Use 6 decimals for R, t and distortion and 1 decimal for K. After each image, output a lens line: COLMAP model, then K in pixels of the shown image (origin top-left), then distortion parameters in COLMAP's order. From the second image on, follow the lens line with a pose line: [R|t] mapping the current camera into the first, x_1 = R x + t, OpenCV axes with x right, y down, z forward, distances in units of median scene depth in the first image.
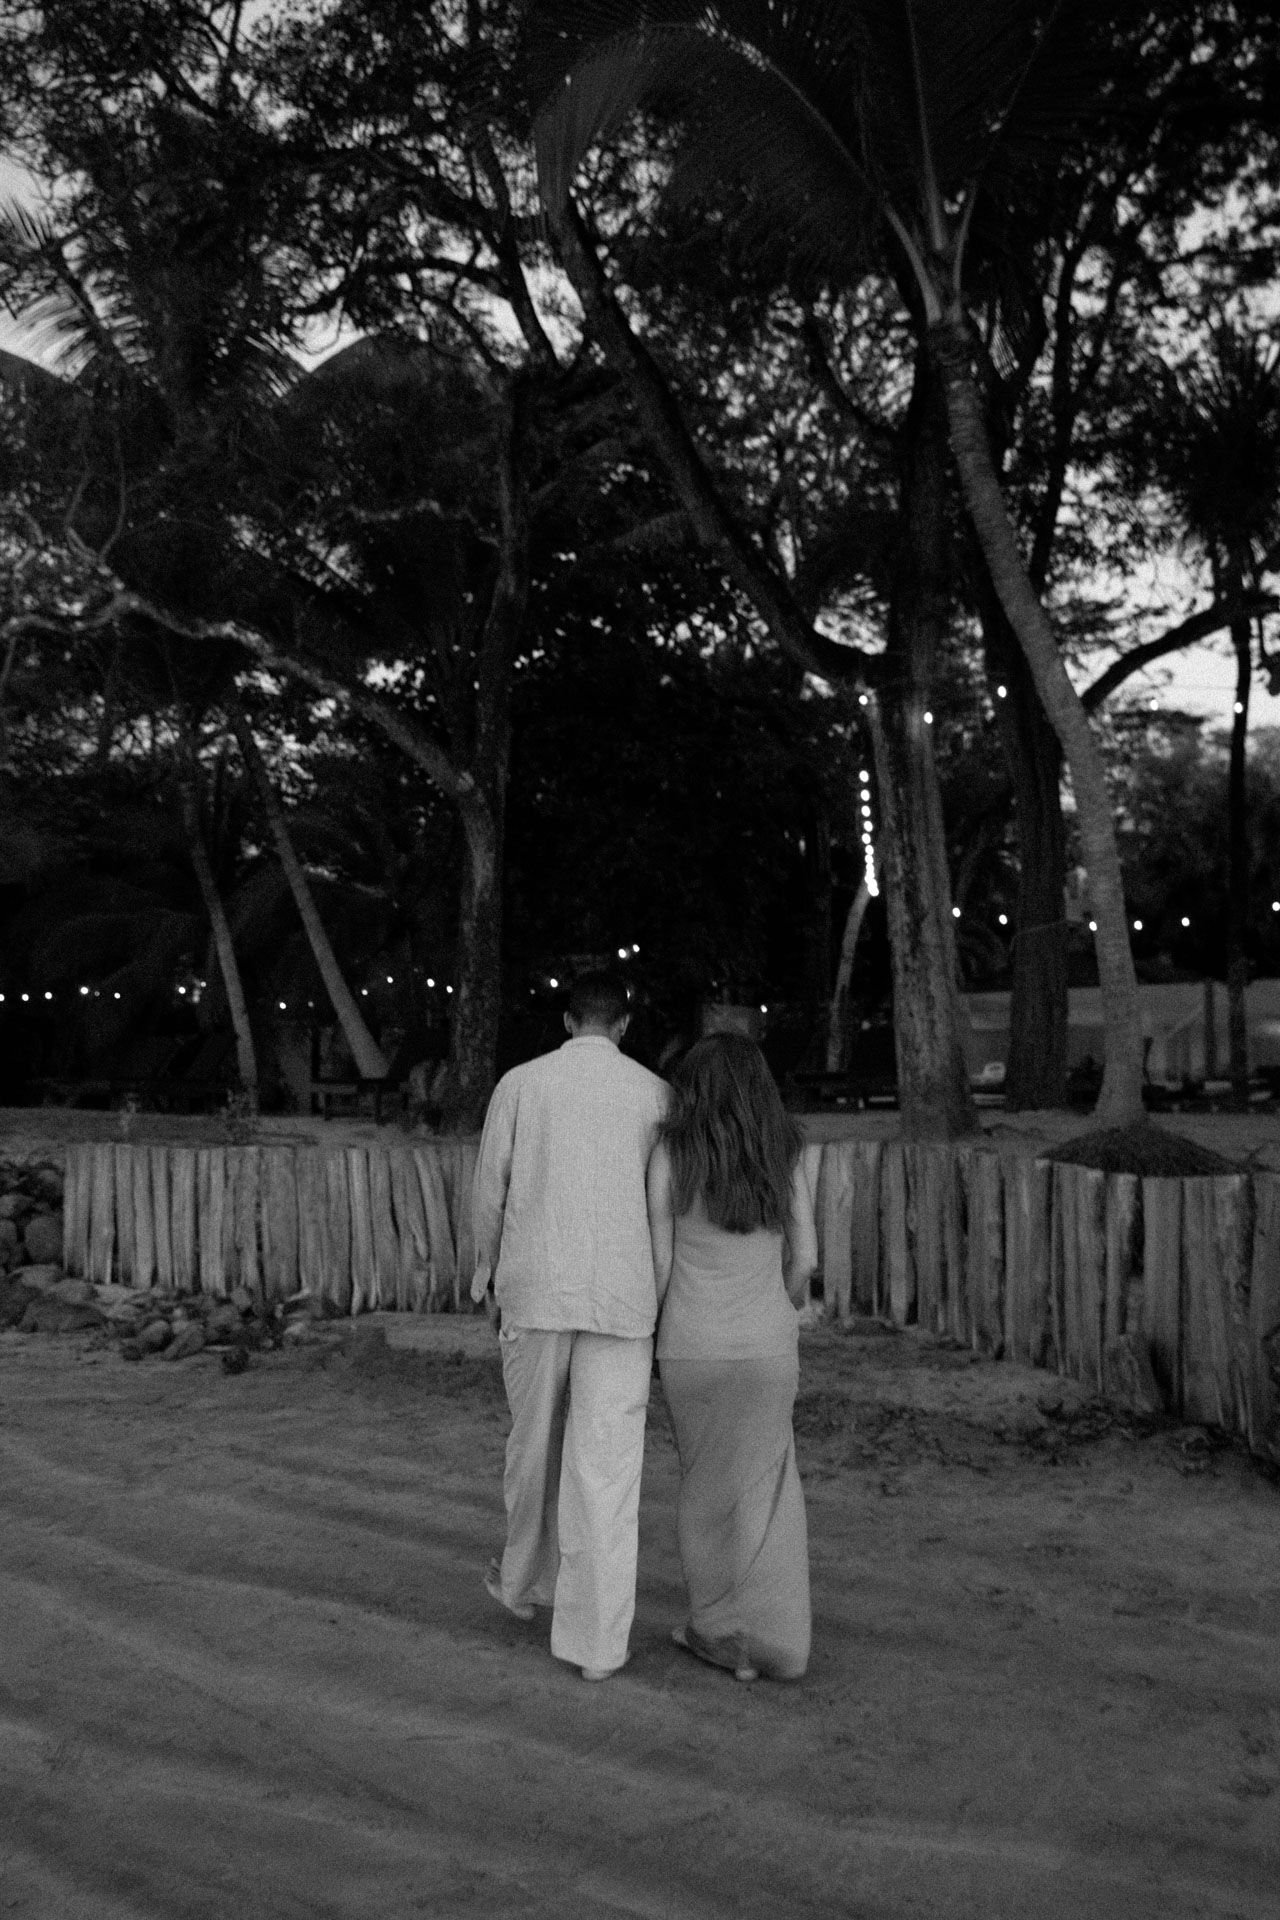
lens RADIAL K [[1883.5, 0, 619.7], [0, 1883.5, 1007.2], [0, 0, 1]] dist [-0.004300, 0.000000]
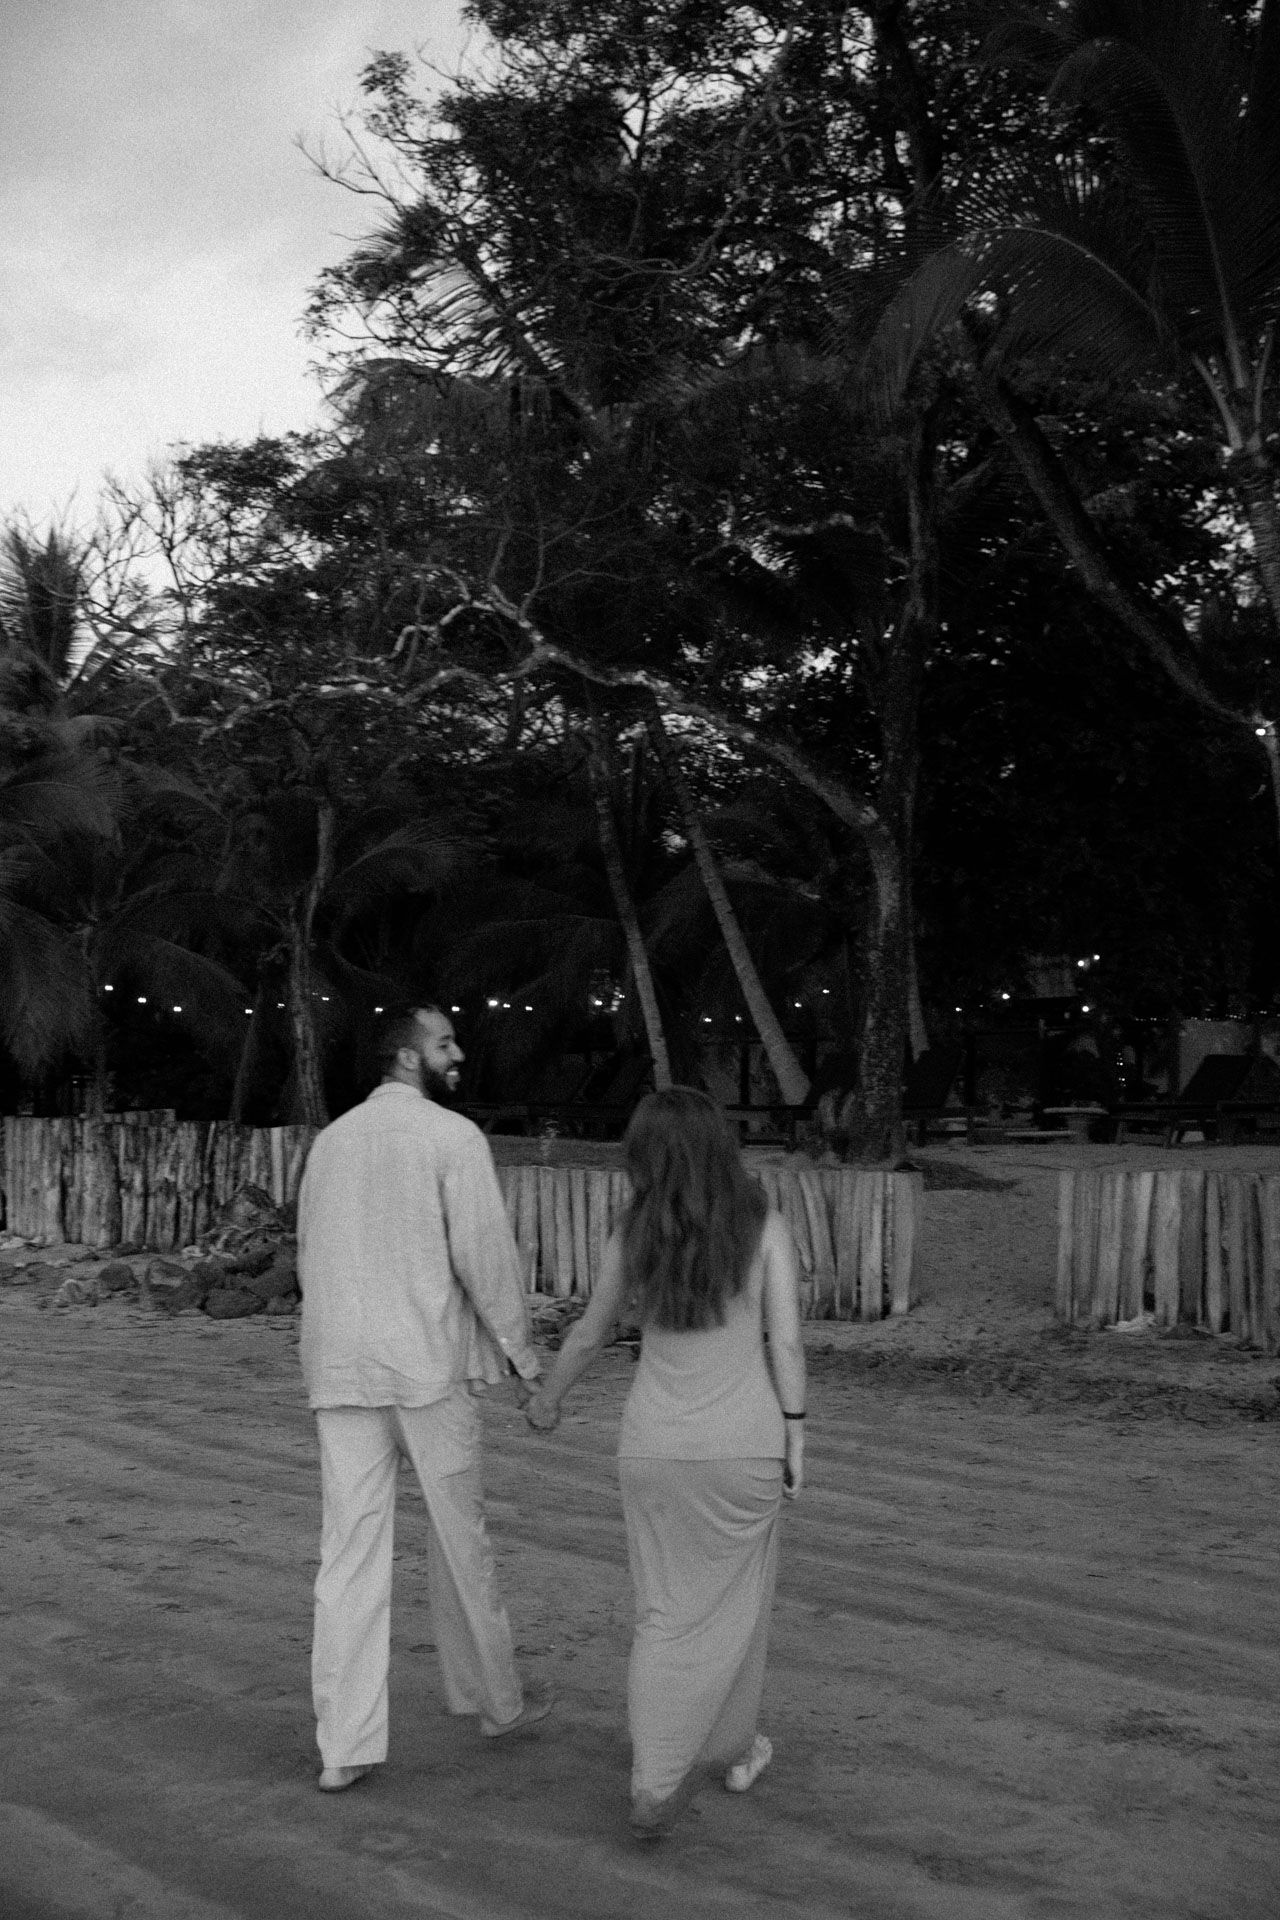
lens RADIAL K [[2366.3, 0, 636.5], [0, 2366.3, 952.7], [0, 0, 1]] dist [0.066049, 0.000000]
pose [[0.977507, -0.007918, -0.210756, 0.066814], [0.002914, 0.999707, -0.024048, -0.015571], [0.210884, 0.022893, 0.977243, -0.284542]]
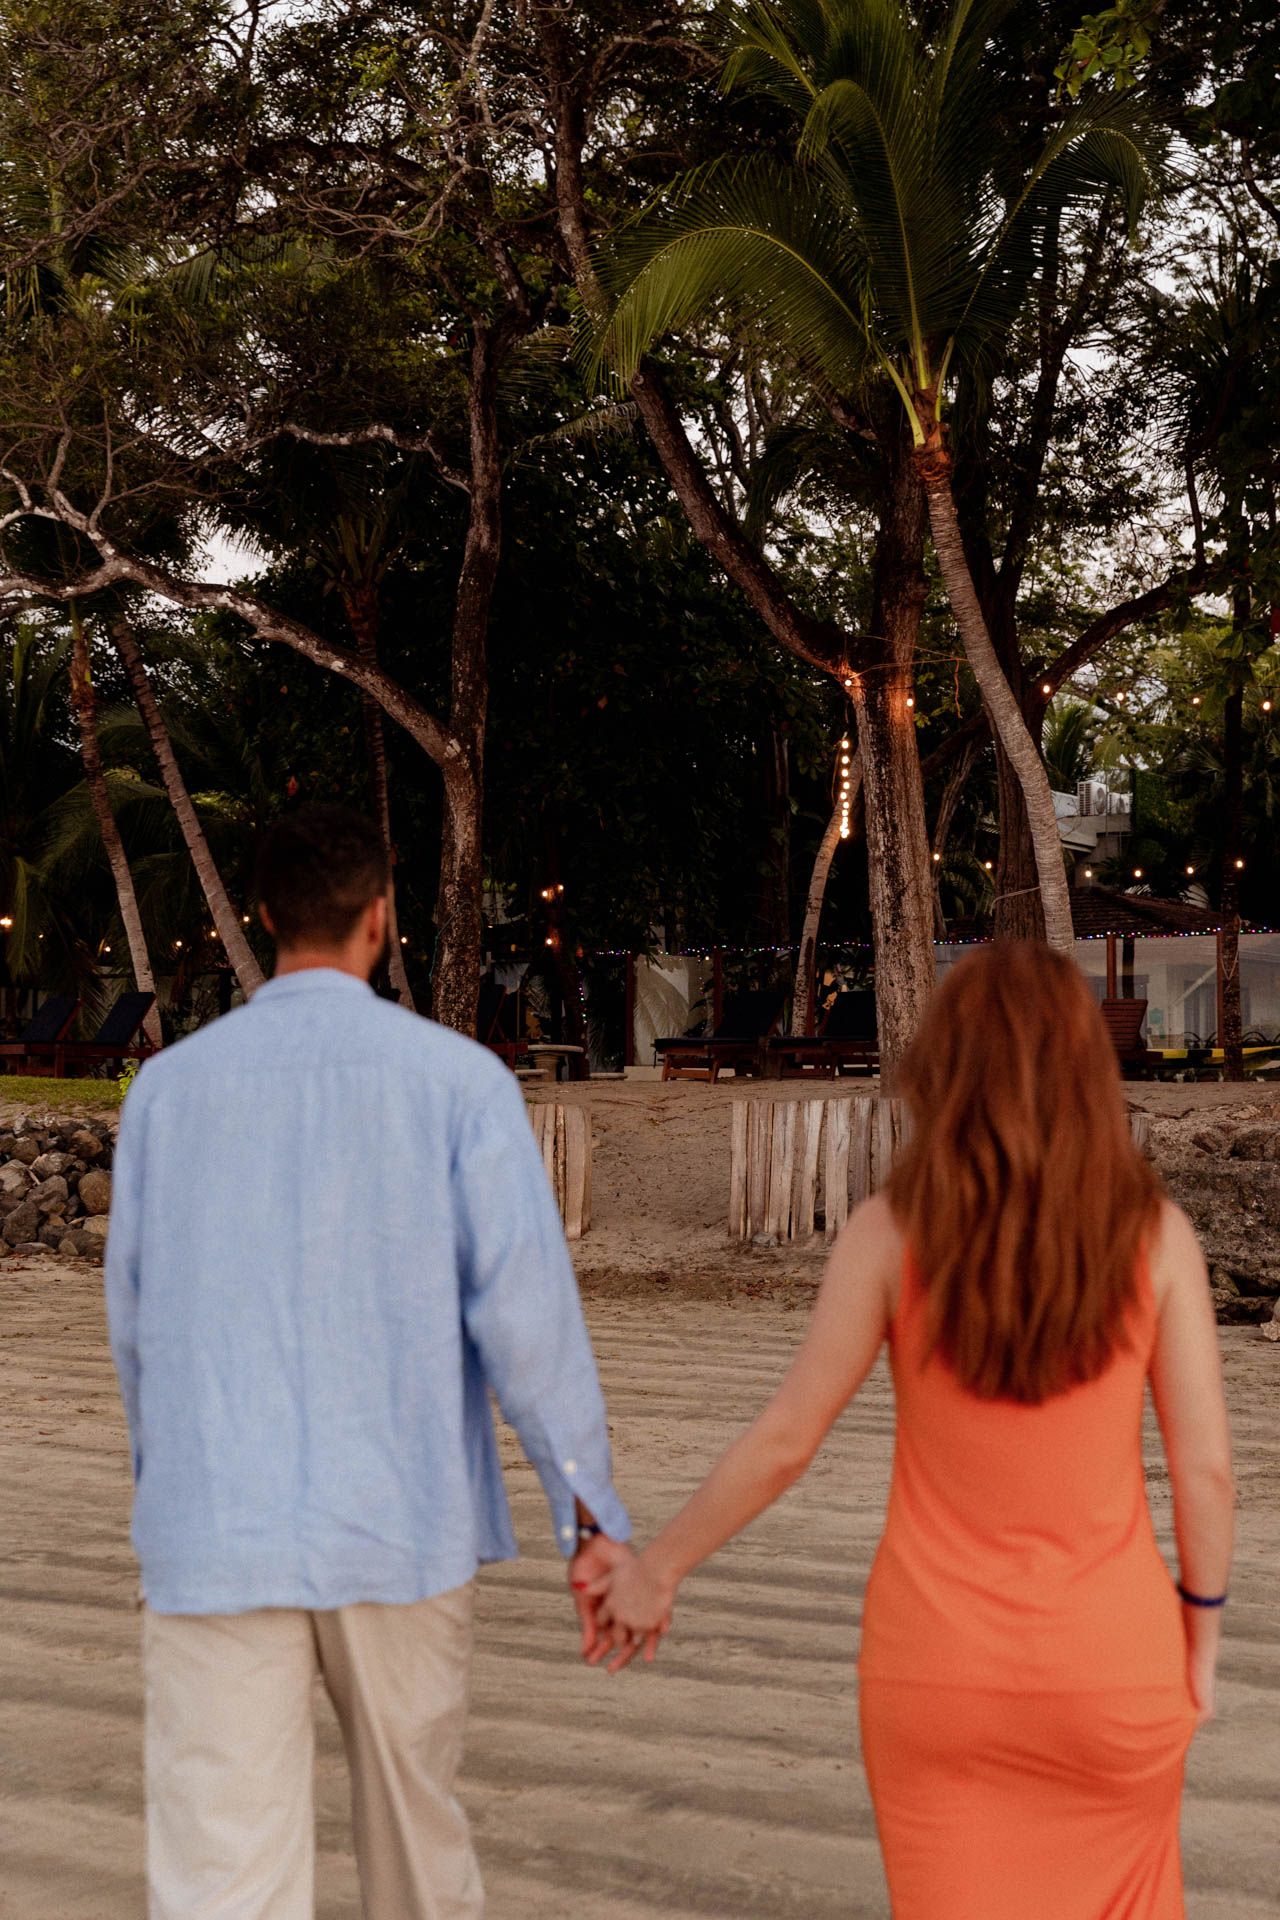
lens RADIAL K [[2754.4, 0, 641.3], [0, 2754.4, 961.3], [0, 0, 1]] dist [0.012299, 0.000000]
pose [[0.997574, 0.004555, 0.069467, -0.085604], [-0.005203, 0.999945, 0.009154, -0.020799], [-0.069421, -0.009493, 0.997542, -0.489365]]
